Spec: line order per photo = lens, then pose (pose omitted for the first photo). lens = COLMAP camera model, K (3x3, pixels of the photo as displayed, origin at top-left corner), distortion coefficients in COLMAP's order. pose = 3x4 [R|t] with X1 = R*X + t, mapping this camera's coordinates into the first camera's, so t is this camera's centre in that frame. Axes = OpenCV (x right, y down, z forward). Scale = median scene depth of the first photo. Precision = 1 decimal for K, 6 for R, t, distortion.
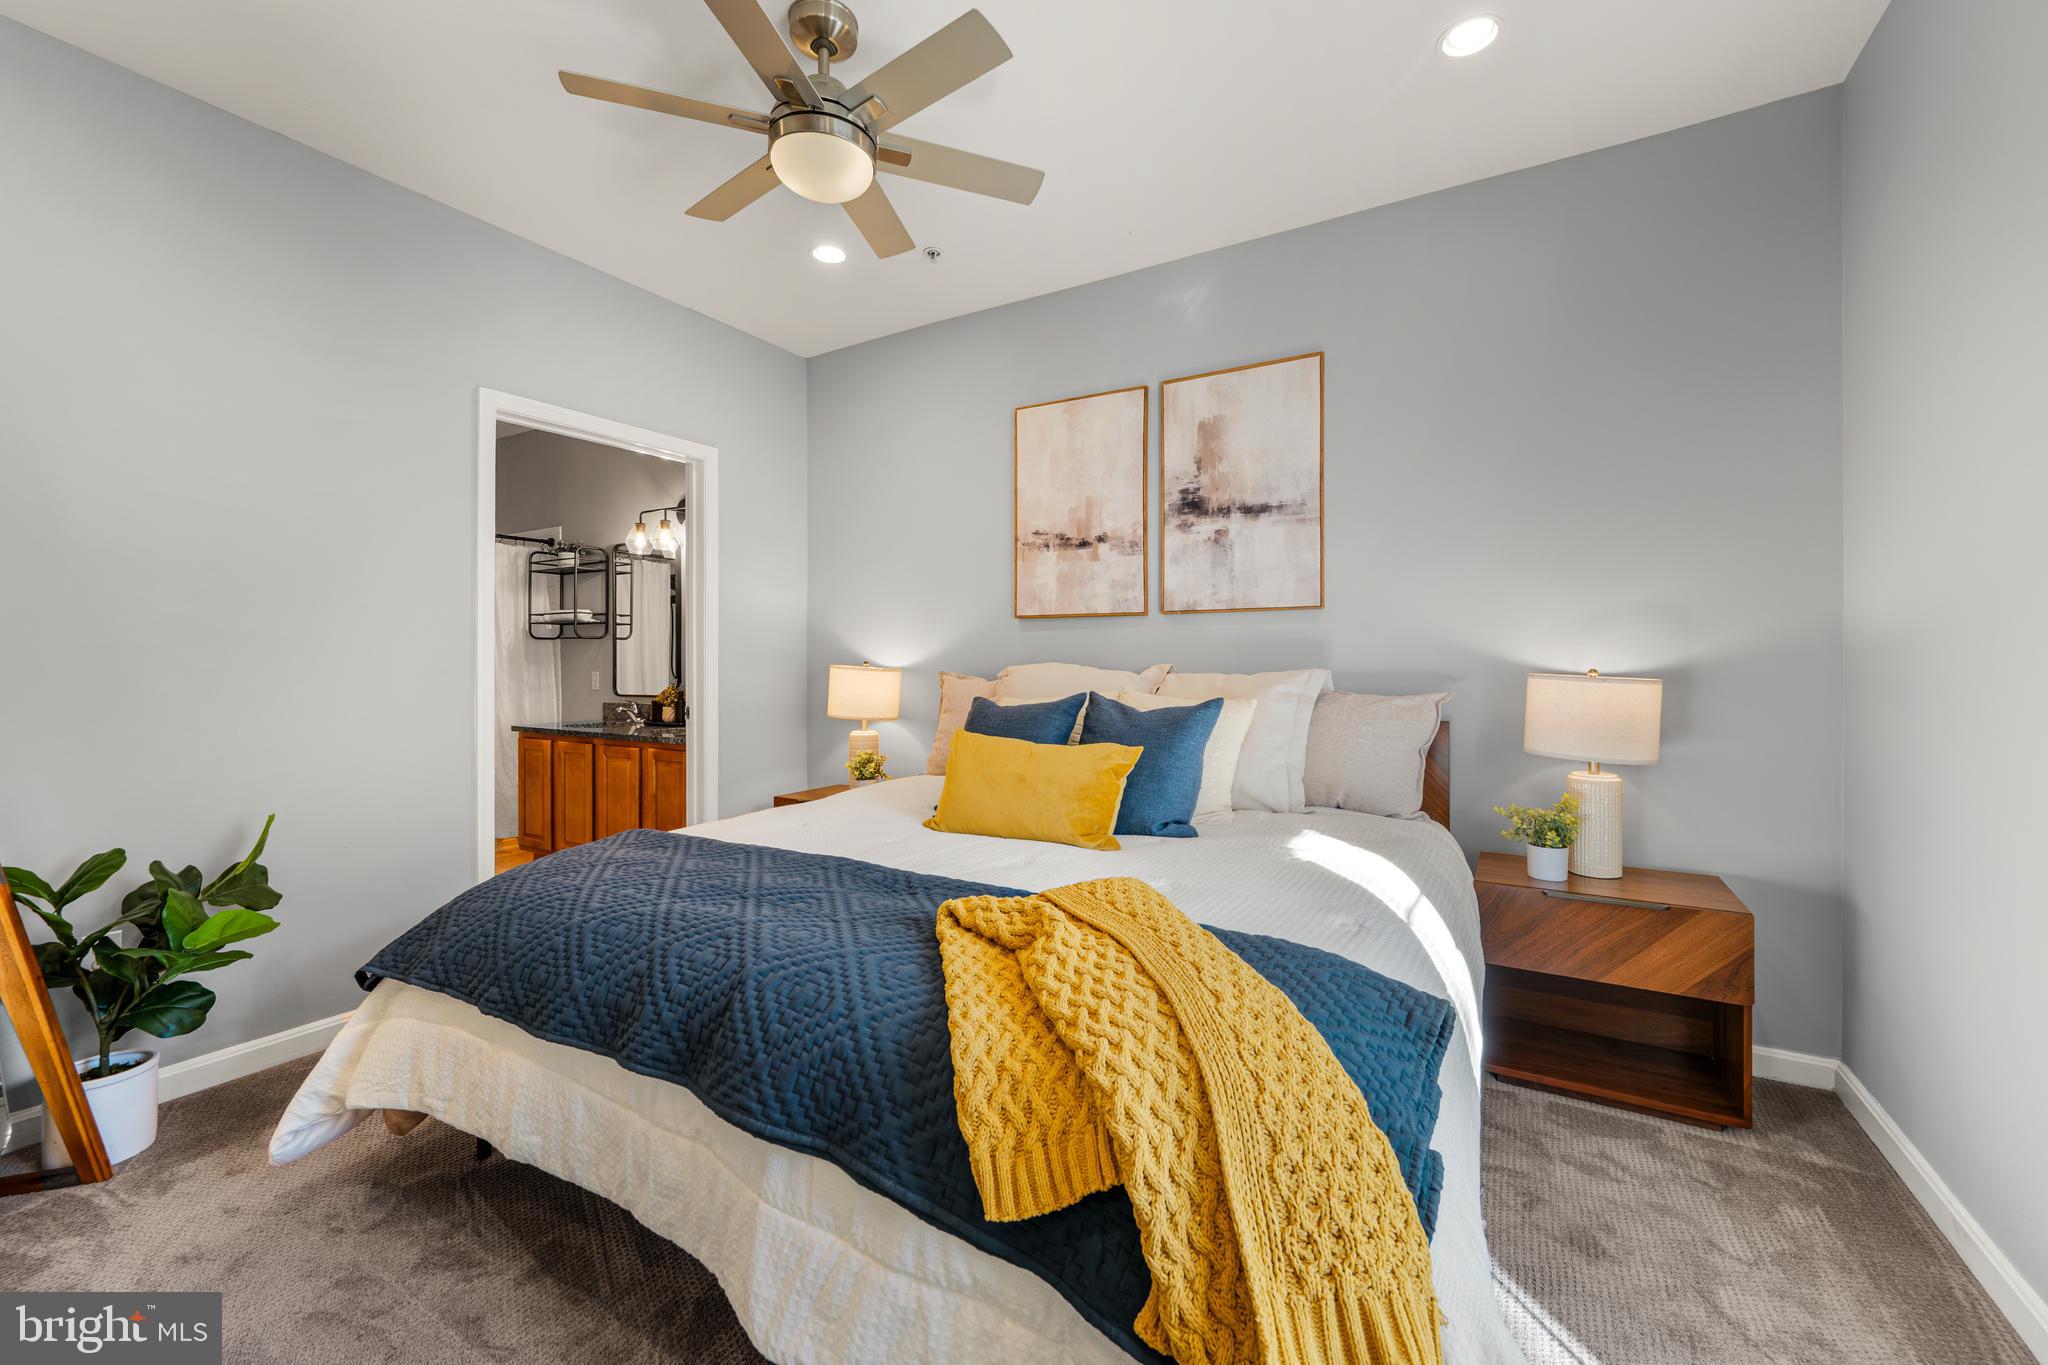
lens RADIAL K [[812.2, 0, 1015.0], [0, 812.2, 675.7], [0, 0, 1]] dist [0.001423, -0.000085]
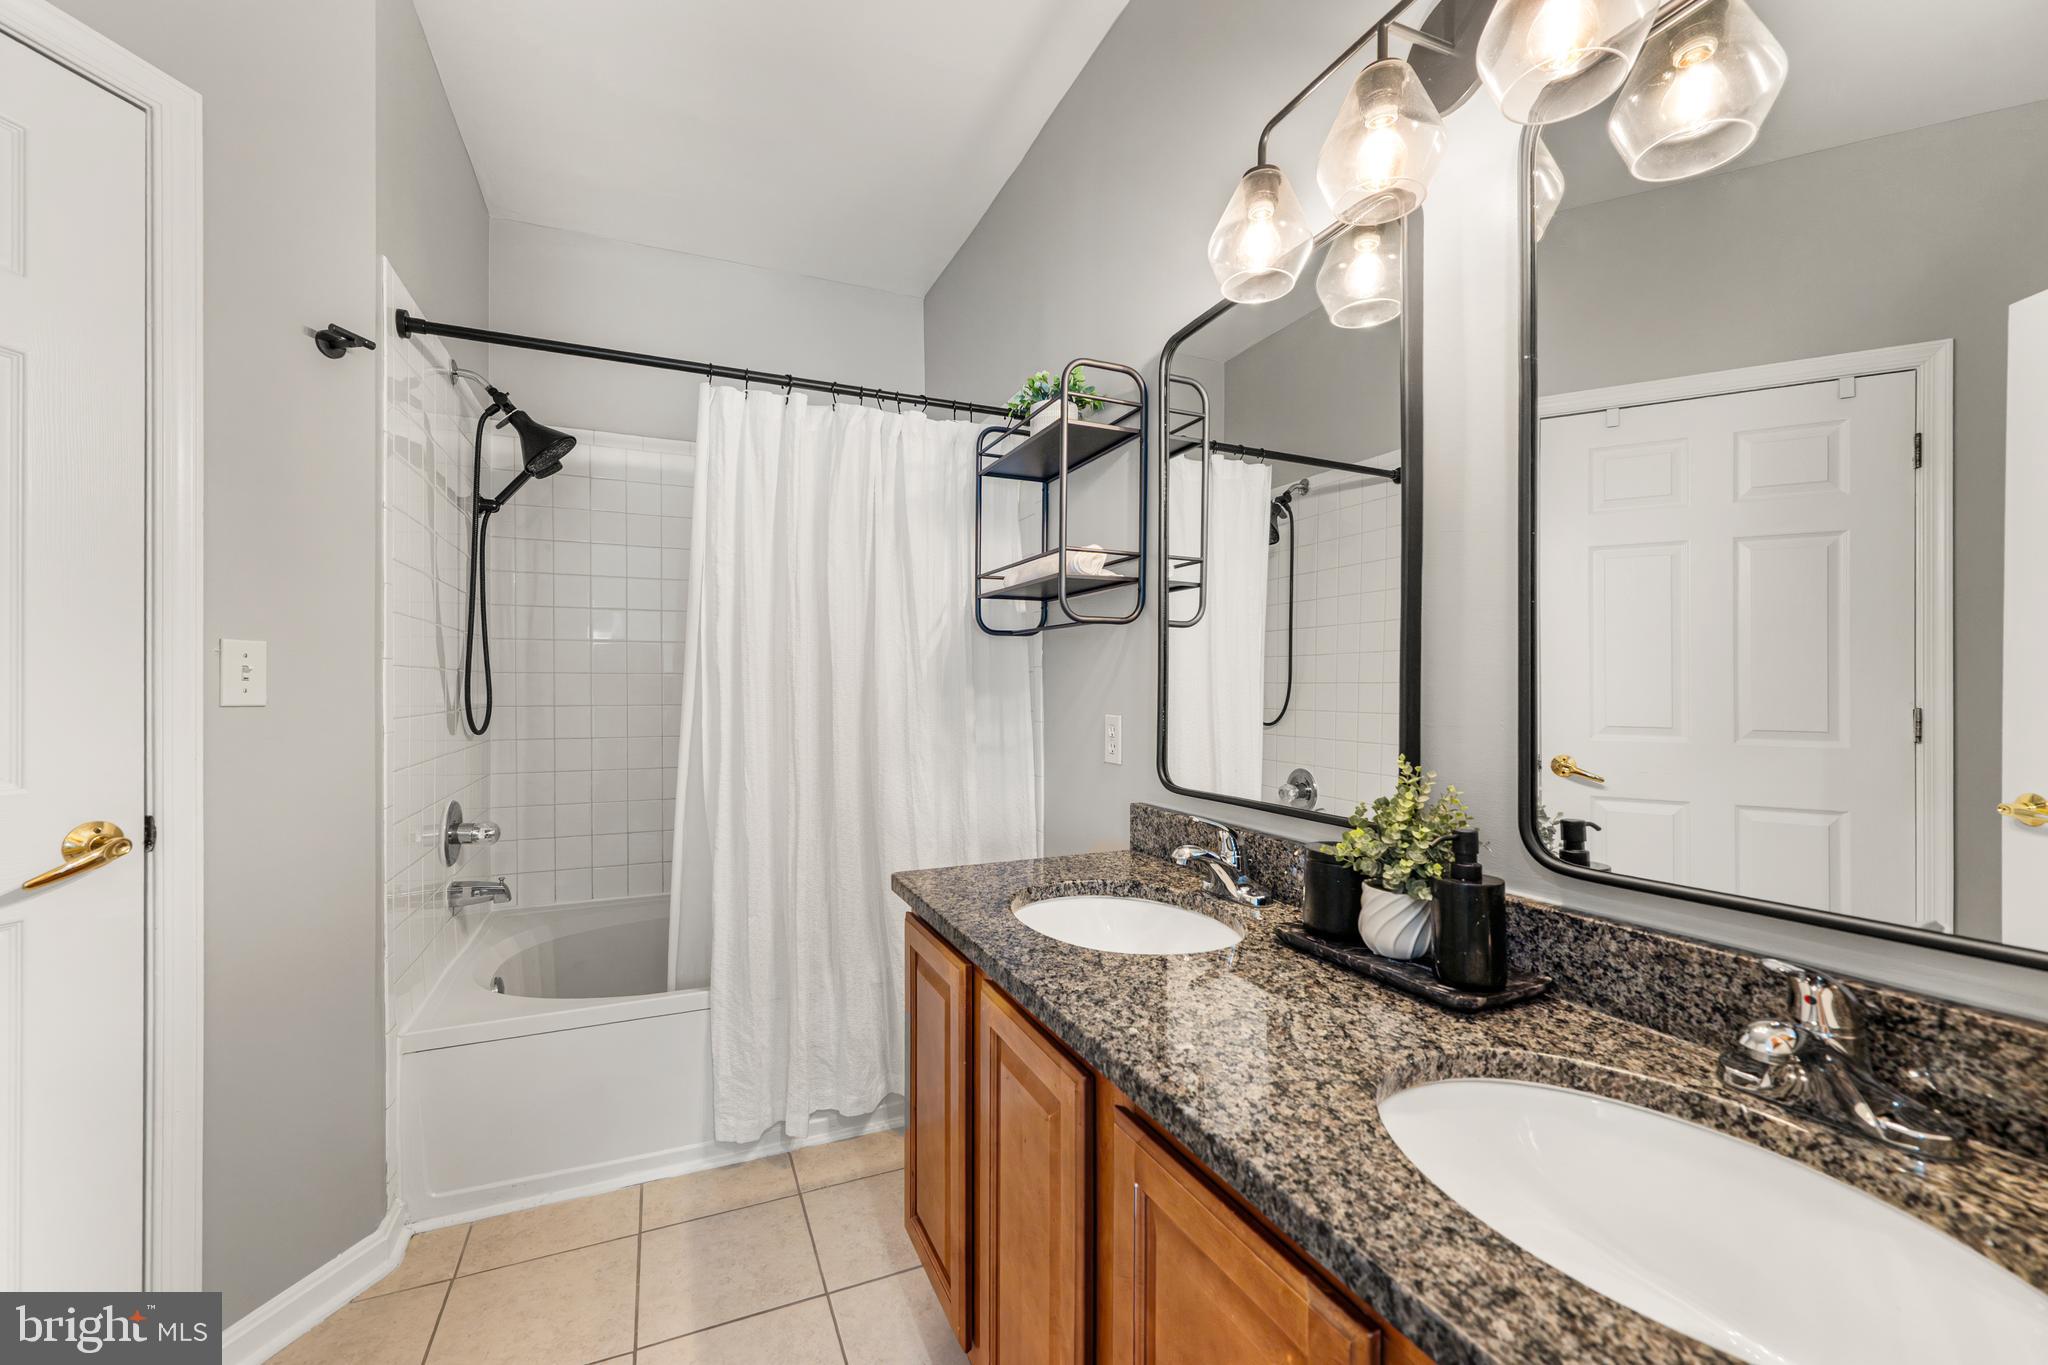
lens RADIAL K [[812.2, 0, 1019.7], [0, 812.2, 682.1], [0, 0, 1]] dist [0.001423, -0.000085]
pose [[0.818436, 0.000784, -0.574597, -0.342582], [-0.007653, 0.999925, -0.009537, -0.016409], [0.574546, 0.012203, 0.818381, 0.678763]]
